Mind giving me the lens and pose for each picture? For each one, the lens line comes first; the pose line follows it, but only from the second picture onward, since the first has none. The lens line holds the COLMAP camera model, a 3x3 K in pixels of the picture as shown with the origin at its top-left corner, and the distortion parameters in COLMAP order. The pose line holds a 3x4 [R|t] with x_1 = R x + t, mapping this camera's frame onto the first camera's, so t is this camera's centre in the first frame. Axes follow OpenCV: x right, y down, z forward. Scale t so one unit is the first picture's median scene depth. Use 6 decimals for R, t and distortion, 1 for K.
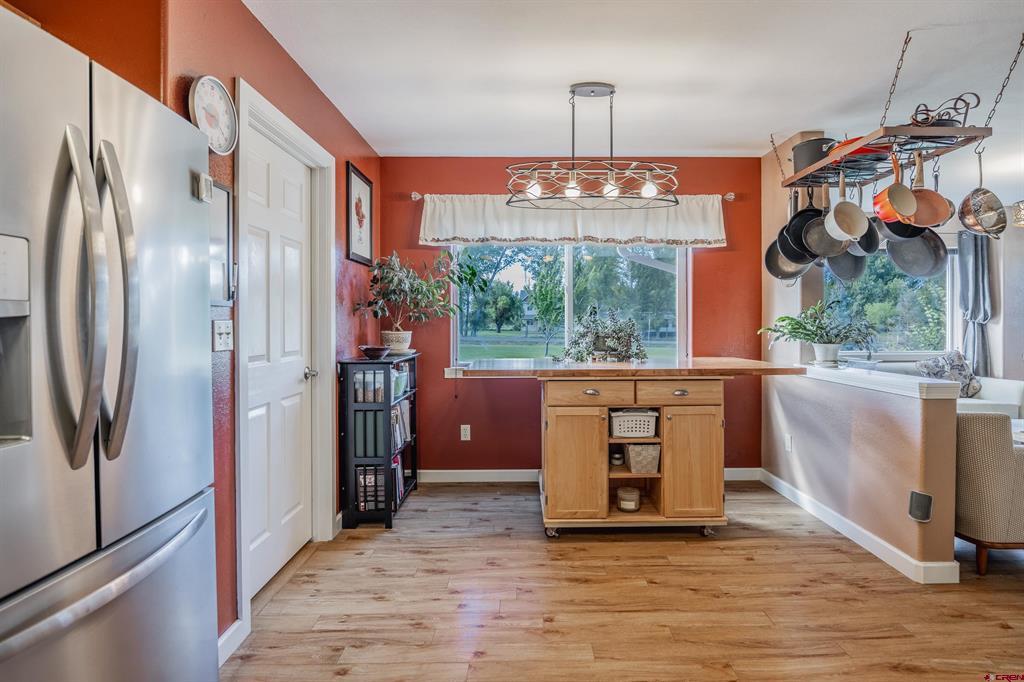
lens RADIAL K [[512.5, 0, 513.9], [0, 512.5, 330.8], [0, 0, 1]] dist [-0.000991, -0.000044]
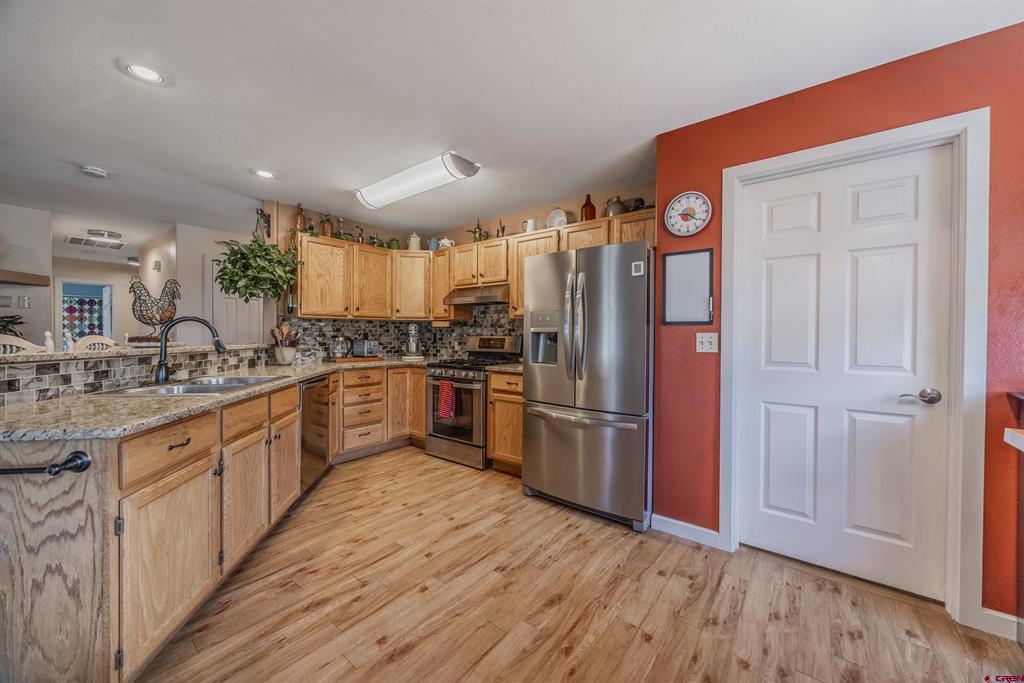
lens RADIAL K [[395.3, 0, 512.5], [0, 395.3, 335.3], [0, 0, 1]] dist [0.000425, 0.000199]
pose [[-0.615450, 0.008778, -0.788127, 0.528834], [-0.007805, 0.999821, 0.017230, -0.020889], [0.788137, 0.016755, -0.615271, 0.874770]]
